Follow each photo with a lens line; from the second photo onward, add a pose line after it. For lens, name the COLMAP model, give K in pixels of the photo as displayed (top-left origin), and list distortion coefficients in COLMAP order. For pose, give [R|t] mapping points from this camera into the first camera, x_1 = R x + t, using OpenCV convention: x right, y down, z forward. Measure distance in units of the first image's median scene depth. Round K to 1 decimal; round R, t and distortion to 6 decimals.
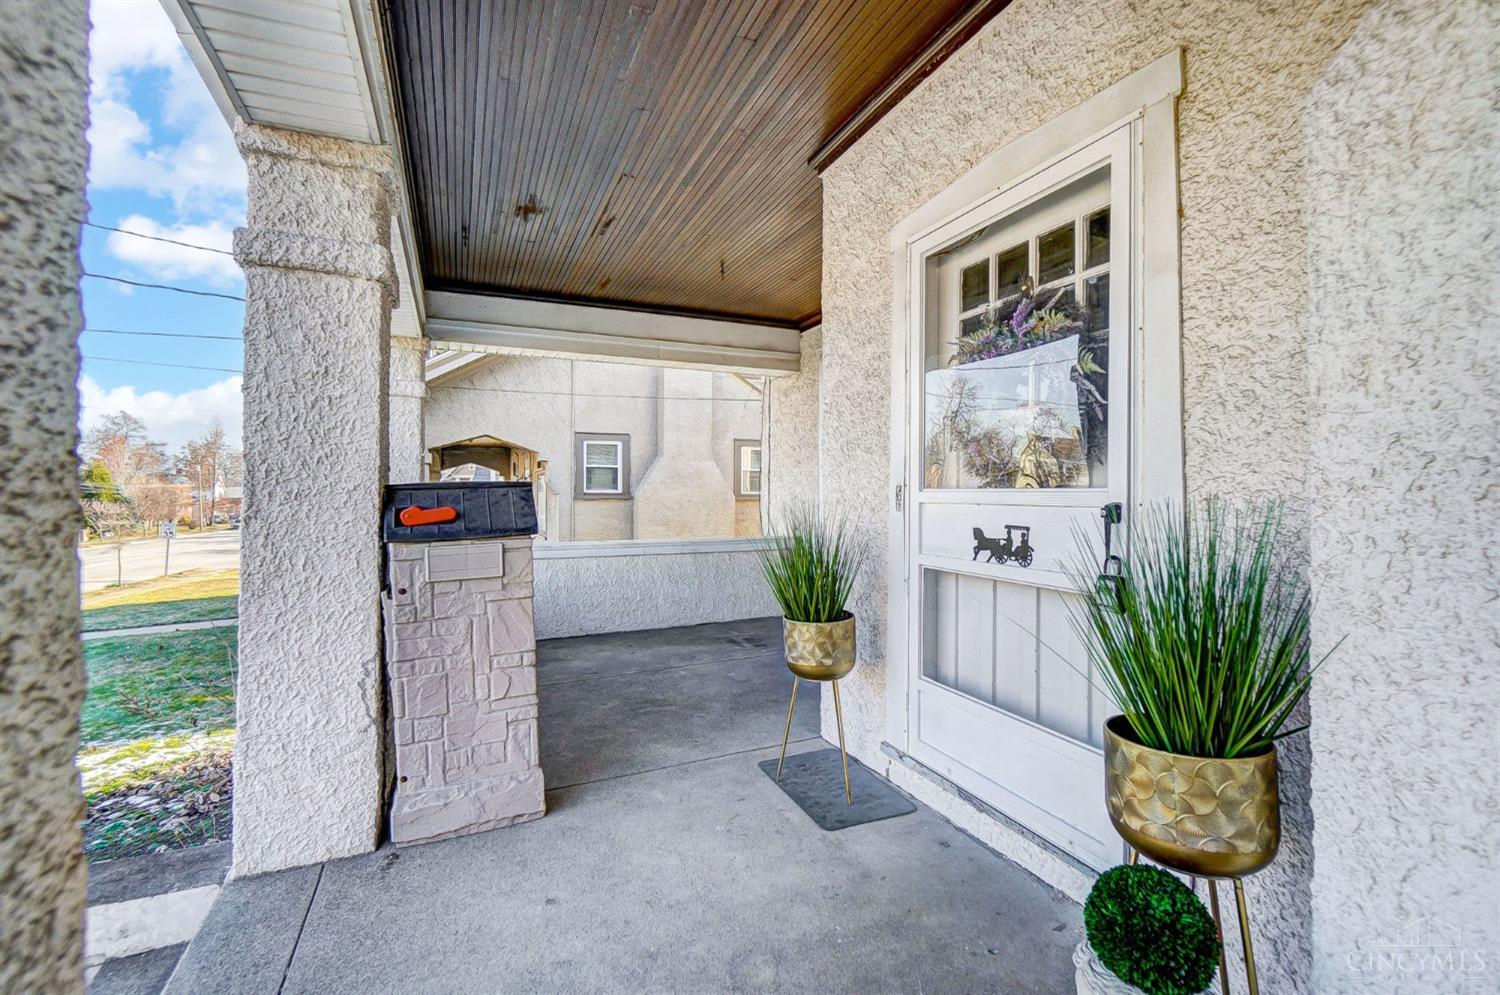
lens RADIAL K [[656.6, 0, 750.0], [0, 656.6, 497.5], [0, 0, 1]] dist [-0.000351, -0.000037]
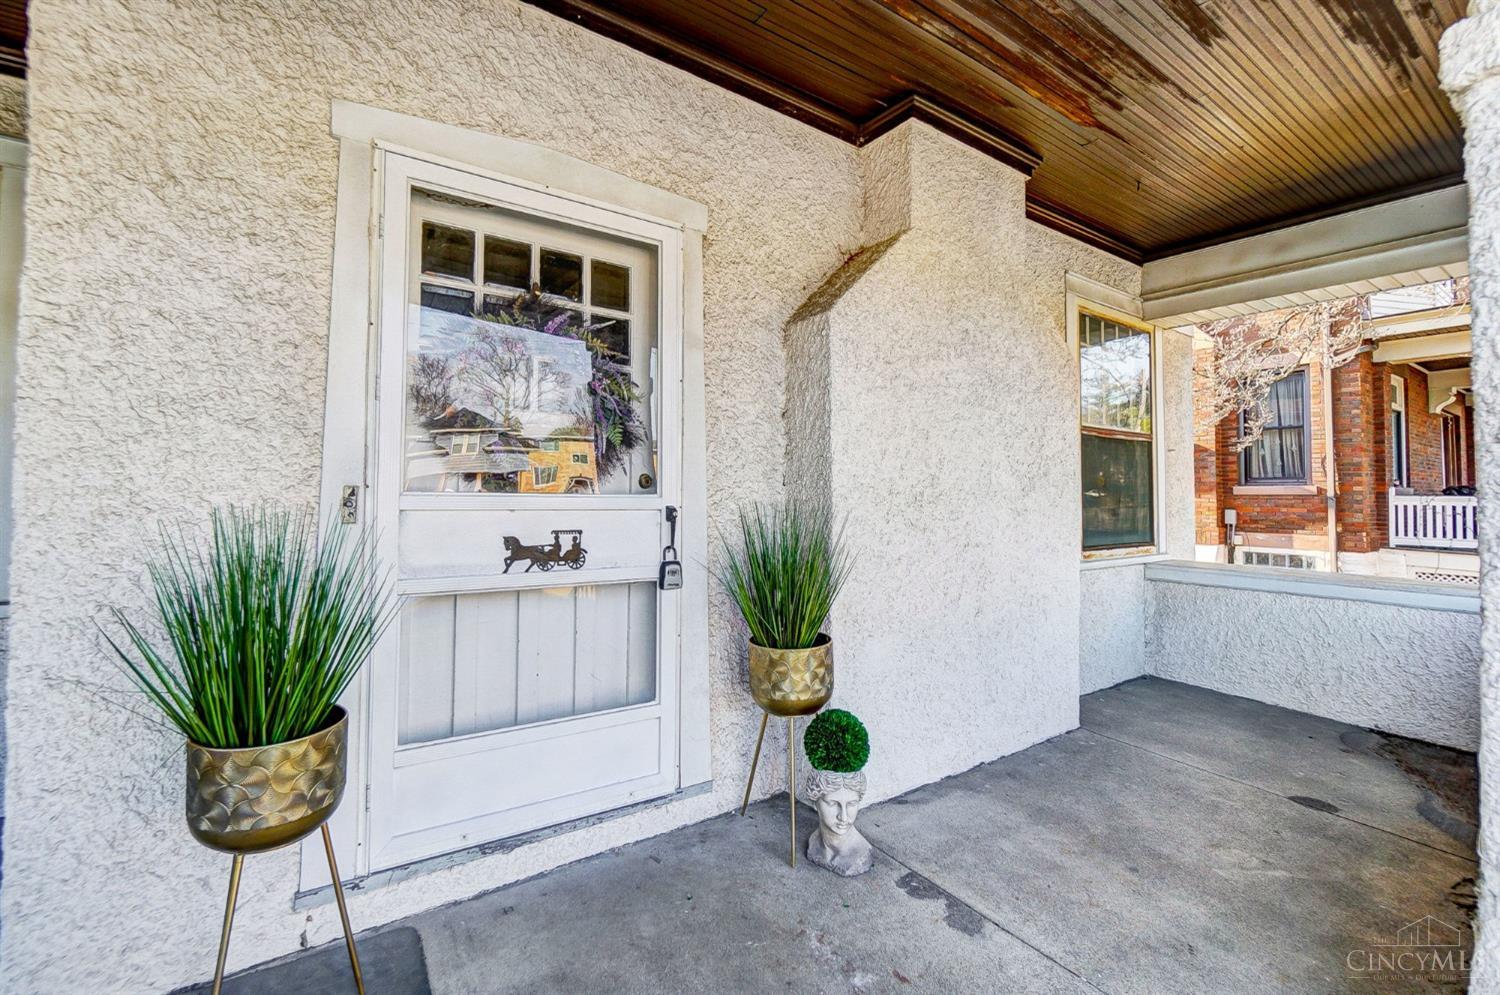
lens RADIAL K [[643.0, 0, 750.7], [0, 643.0, 489.2], [0, 0, 1]] dist [-0.001538, -0.000202]
pose [[-0.177538, 0.015788, 0.983987, -0.603772], [0.002422, 0.999875, -0.015606, -0.004223], [-0.984111, -0.000387, -0.177554, 0.860668]]
